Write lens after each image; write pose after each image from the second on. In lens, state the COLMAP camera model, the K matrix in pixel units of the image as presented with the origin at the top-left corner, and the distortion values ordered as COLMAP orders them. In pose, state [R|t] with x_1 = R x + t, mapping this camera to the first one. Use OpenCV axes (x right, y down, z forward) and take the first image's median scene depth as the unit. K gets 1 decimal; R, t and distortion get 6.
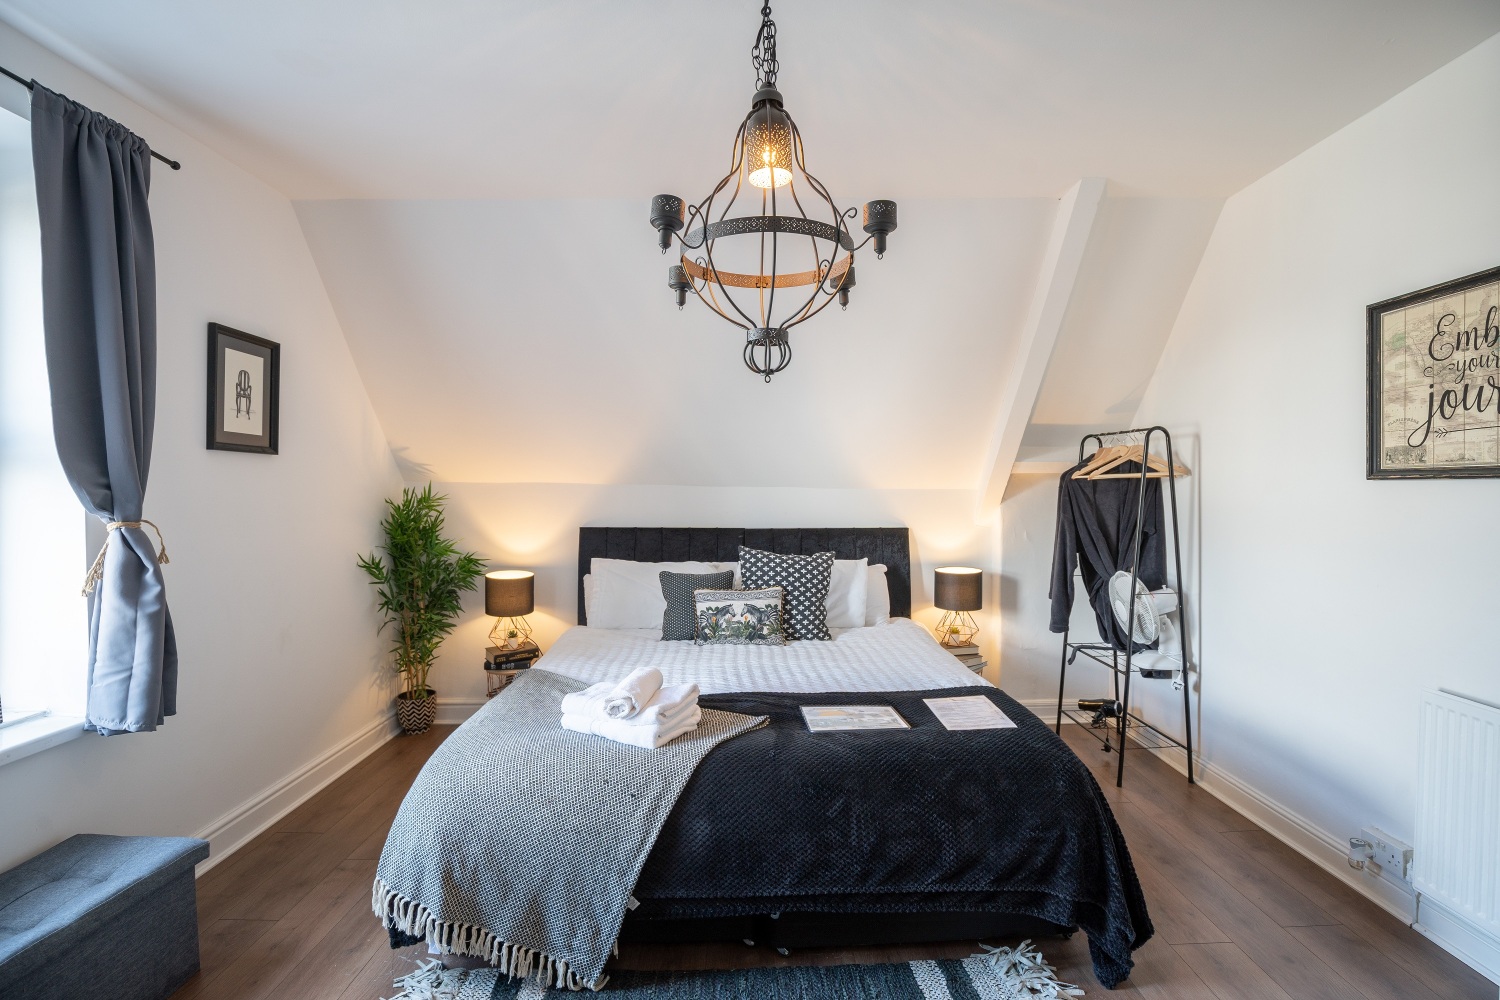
lens RADIAL K [[700.1, 0, 756.3], [0, 700.1, 497.9], [0, 0, 1]] dist [-0.030621, 0.004139]
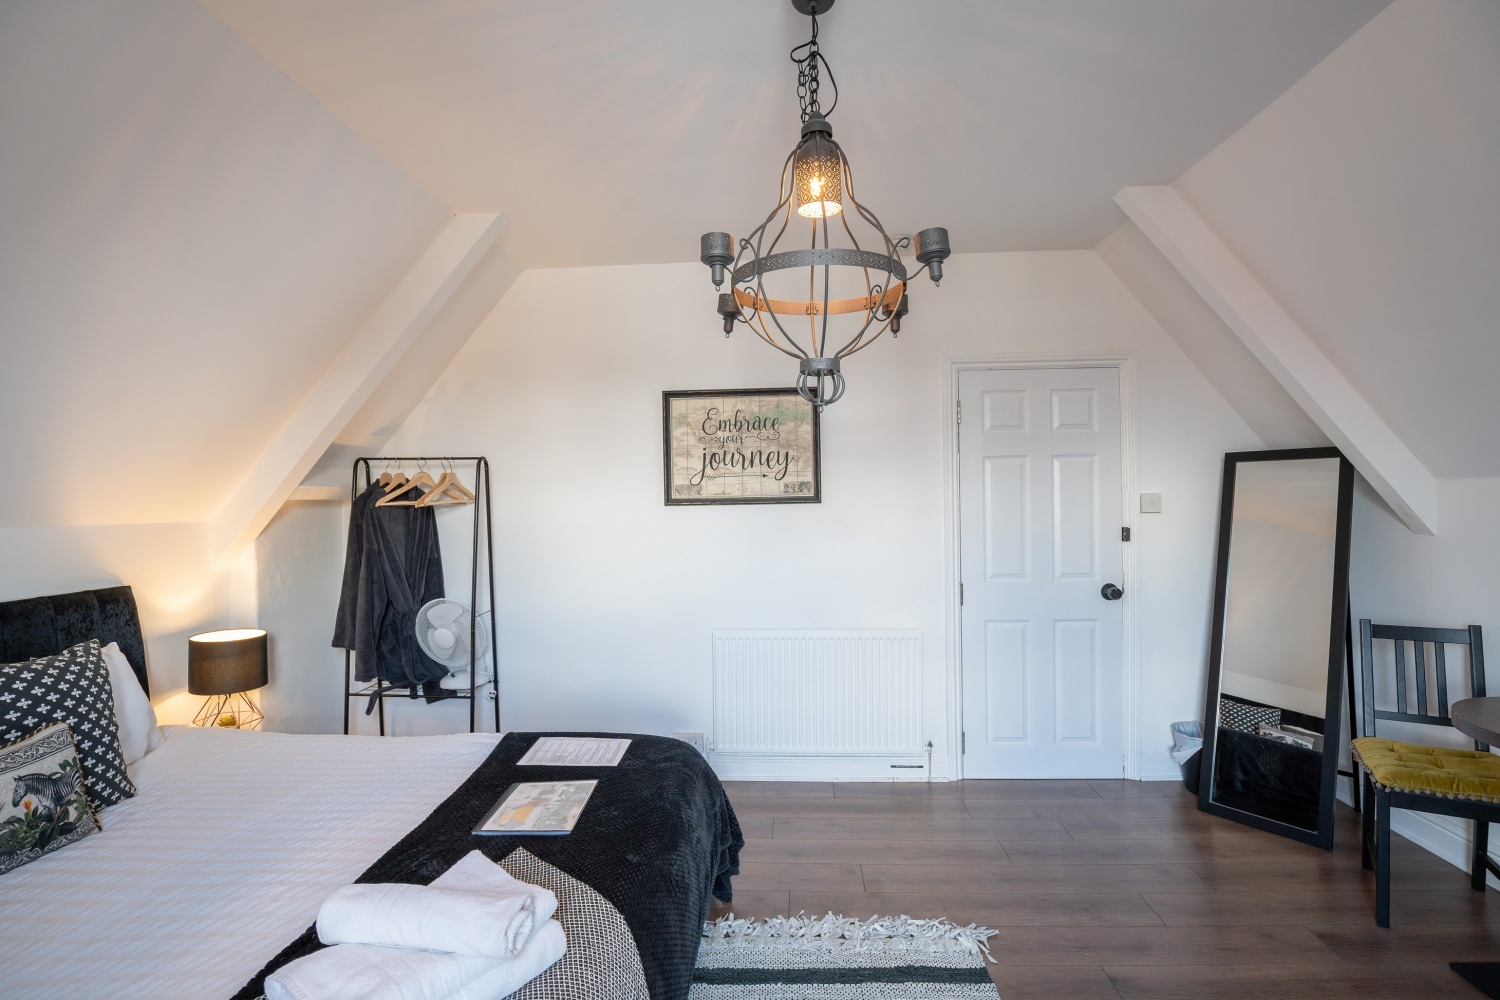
lens RADIAL K [[700.1, 0, 761.5], [0, 700.1, 513.1], [0, 0, 1]] dist [-0.030621, 0.004139]
pose [[0.059337, -0.016521, 0.998101, -0.672025], [0.030531, 0.999425, 0.014728, -0.027284], [-0.997771, 0.029599, 0.059808, 0.720956]]
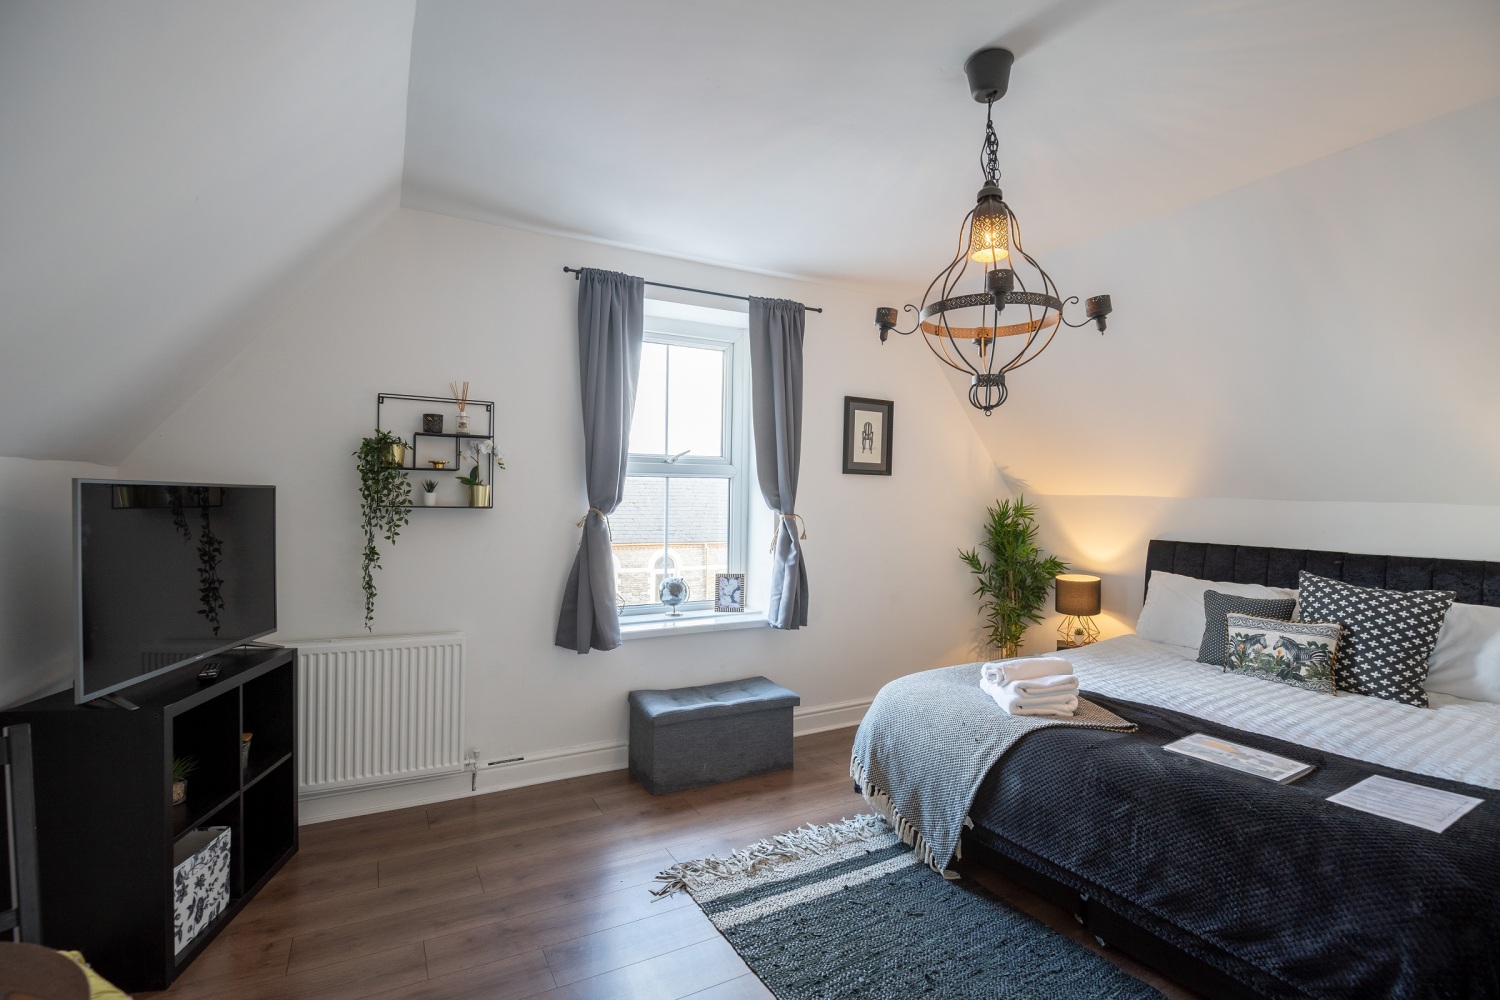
lens RADIAL K [[700.1, 0, 747.1], [0, 700.1, 495.0], [0, 0, 1]] dist [-0.030621, 0.004139]
pose [[0.471704, 0.004163, -0.881747, 0.651569], [-0.024516, 0.999664, -0.008396, -0.000123], [0.881416, 0.025577, 0.471648, 0.015191]]
